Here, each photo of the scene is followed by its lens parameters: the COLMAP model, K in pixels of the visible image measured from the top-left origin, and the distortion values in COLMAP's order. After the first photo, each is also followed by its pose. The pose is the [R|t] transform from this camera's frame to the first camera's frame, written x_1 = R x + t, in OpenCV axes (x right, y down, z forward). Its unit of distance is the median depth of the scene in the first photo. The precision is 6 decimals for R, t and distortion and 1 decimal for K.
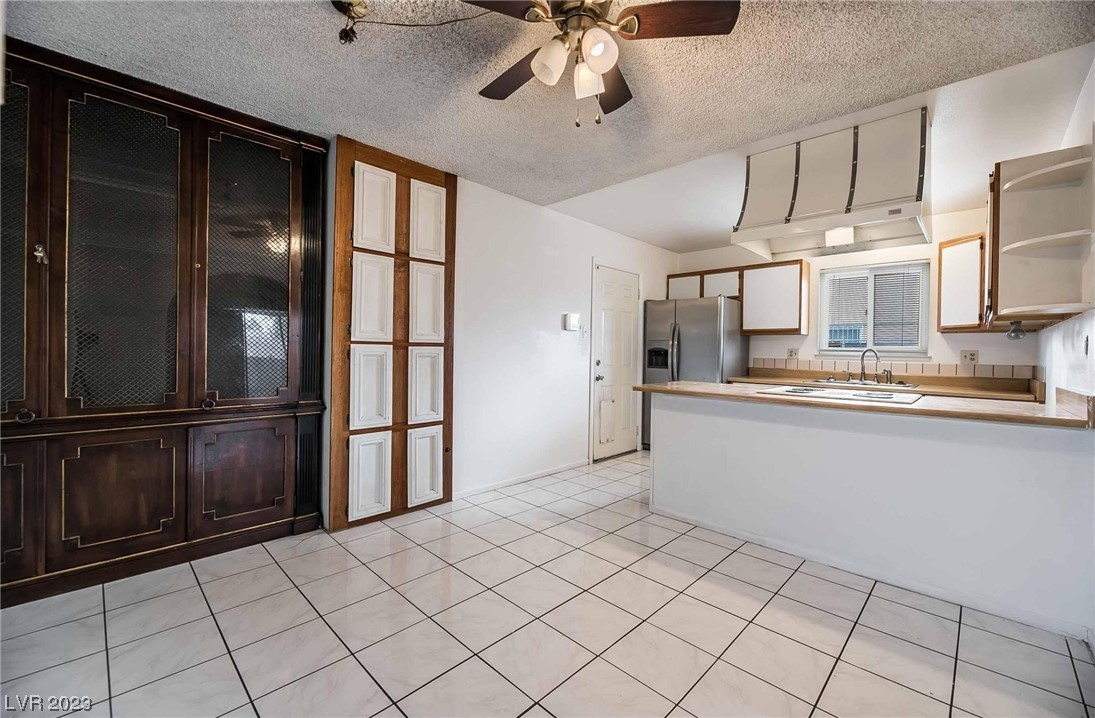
lens RADIAL K [[447.8, 0, 547.2], [0, 447.8, 354.2], [0, 0, 1]] dist [0.000682, -0.002166]
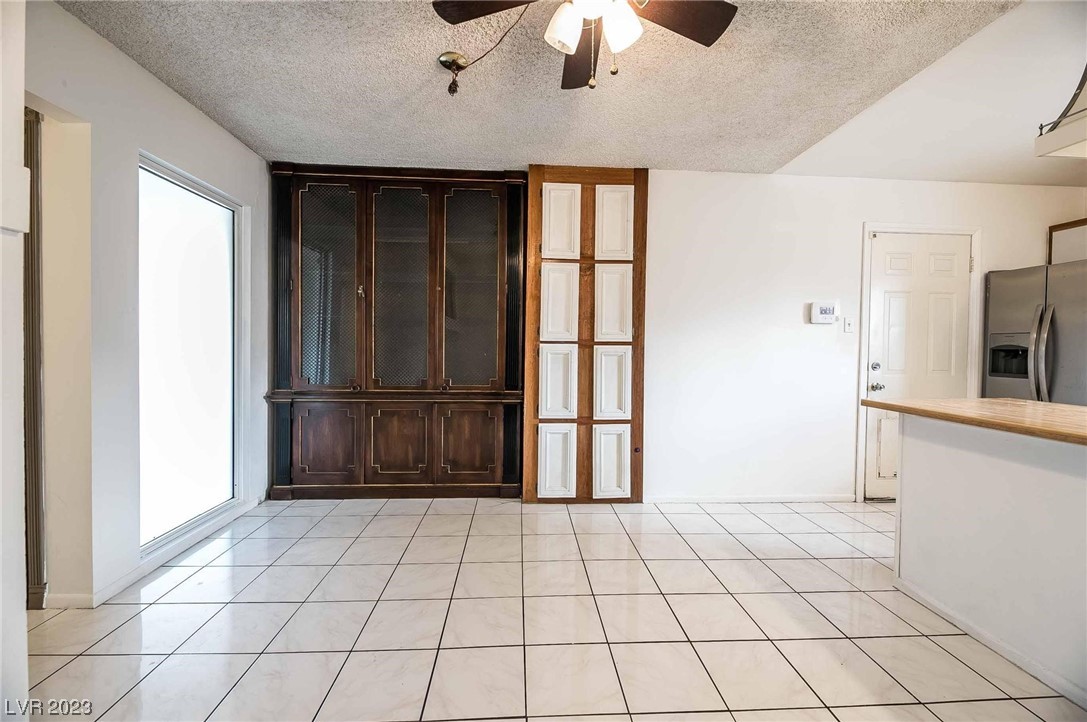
lens RADIAL K [[439.7, 0, 551.1], [0, 439.7, 357.2], [0, 0, 1]] dist [0.001889, -0.002206]
pose [[0.737859, 0.007200, -0.674917, 0.290162], [-0.005570, 0.999974, 0.004579, 0.005732], [0.674932, 0.000381, 0.737879, 0.158408]]
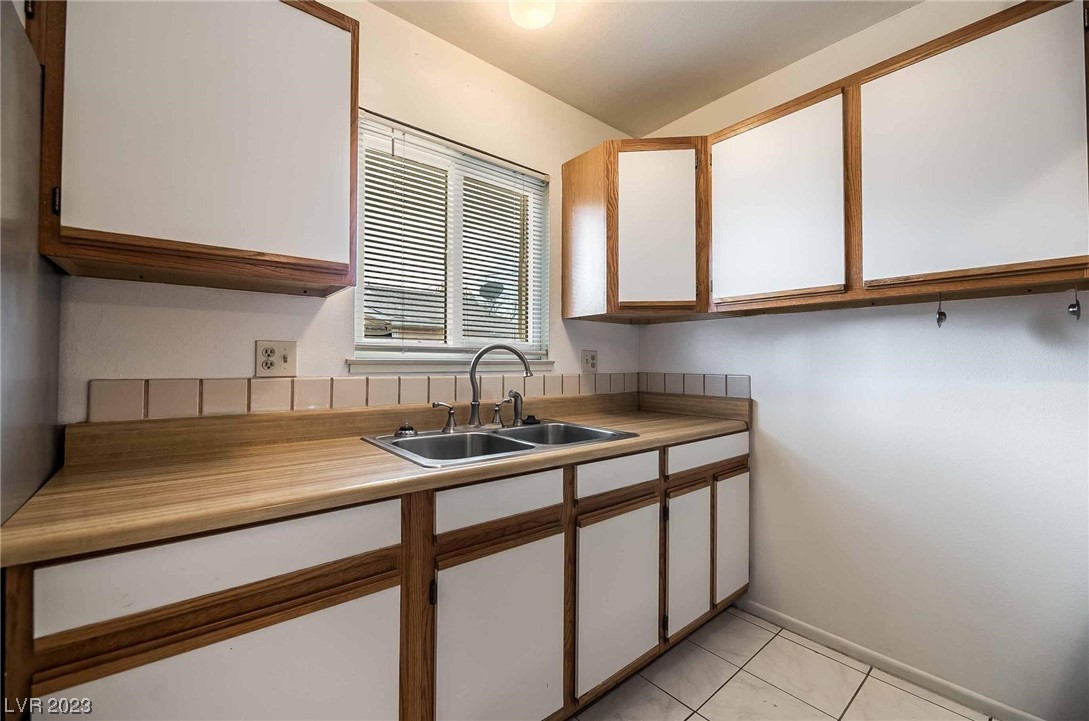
lens RADIAL K [[440.5, 0, 545.3], [0, 440.5, 356.1], [0, 0, 1]] dist [0.001889, -0.002206]
pose [[0.104100, -0.001663, 0.994565, 0.421033], [0.008209, 0.999966, 0.000813, -0.002477], [-0.994533, 0.008079, 0.104110, 1.177686]]
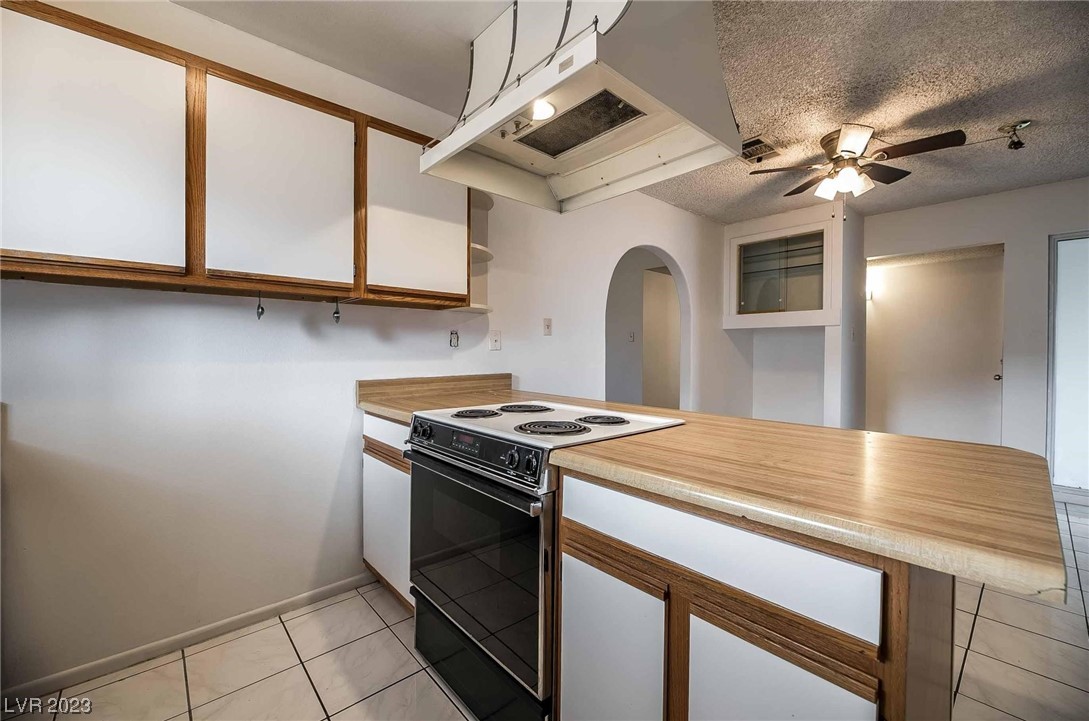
lens RADIAL K [[440.5, 0, 543.0], [0, 440.5, 355.8], [0, 0, 1]] dist [0.001889, -0.002206]
pose [[-0.996056, -0.023625, 0.085523, 0.508823], [-0.021806, 0.999517, 0.022135, -0.002978], [-0.086005, 0.020183, -0.996090, 1.325194]]
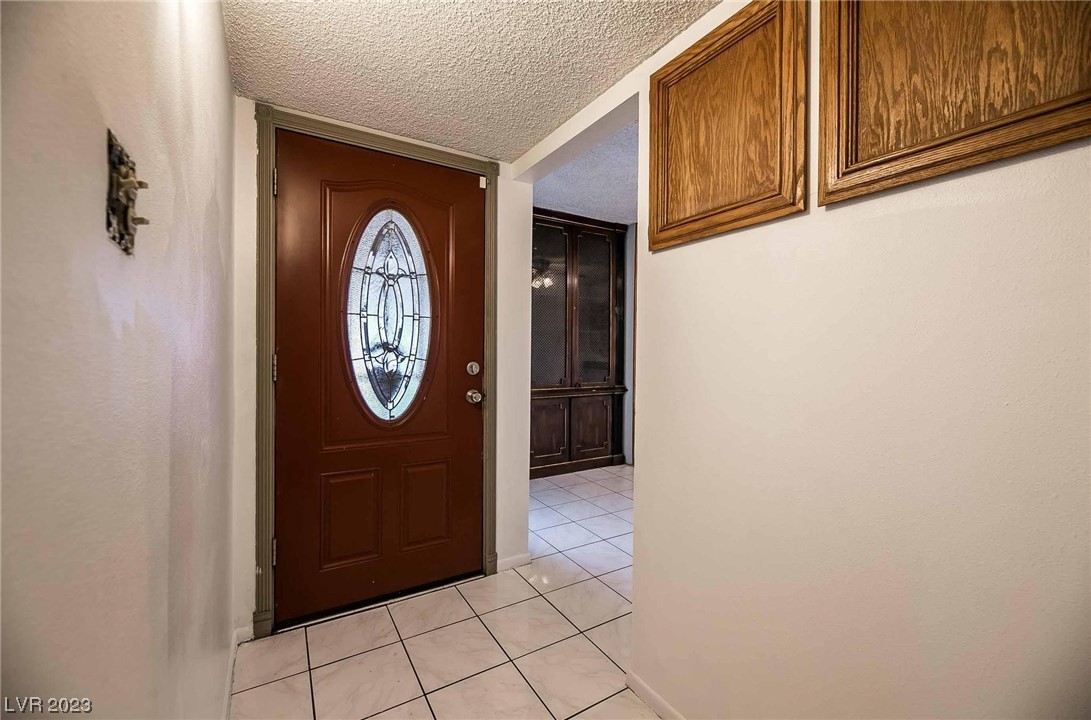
lens RADIAL K [[441.4, 0, 536.8], [0, 441.4, 360.0], [0, 0, 1]] dist [0.001889, -0.002206]
pose [[0.971079, -0.006712, -0.238663, -0.361064], [0.007557, 0.999968, 0.002626, 0.002844], [0.238638, -0.004354, 0.971099, -0.537207]]
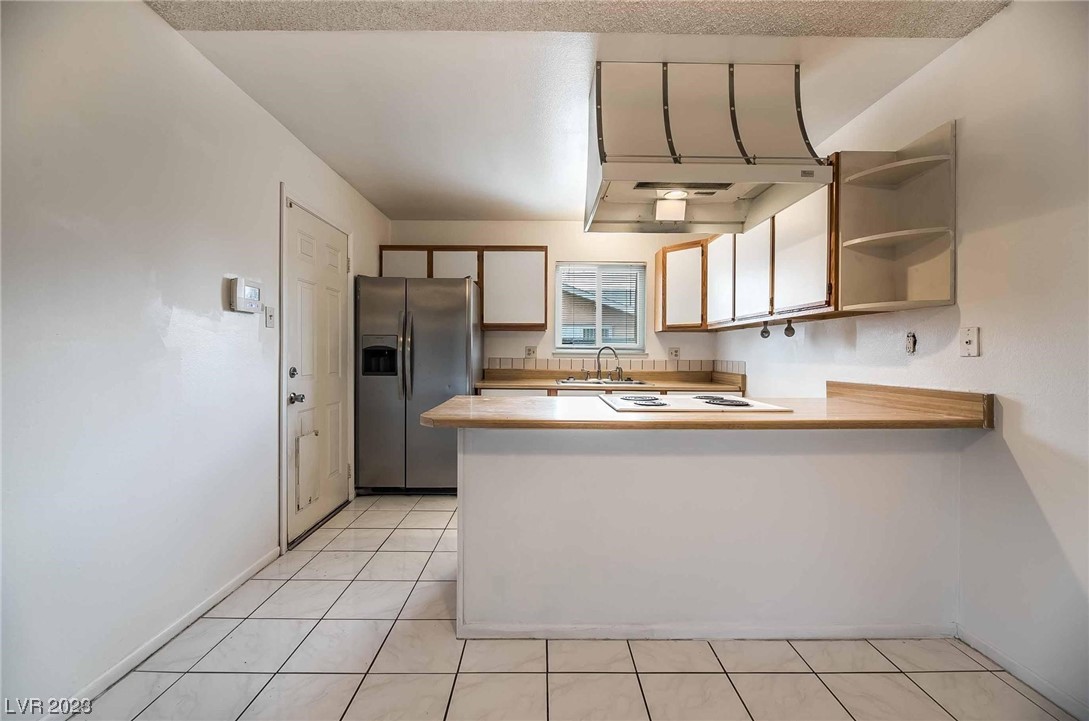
lens RADIAL K [[440.5, 0, 547.2], [0, 440.5, 354.8], [0, 0, 1]] dist [0.001889, -0.002206]
pose [[0.711259, -0.016073, 0.702746, -0.071161], [0.011912, 0.999871, 0.010813, -0.007352], [-0.702829, 0.000680, 0.711358, 0.515468]]
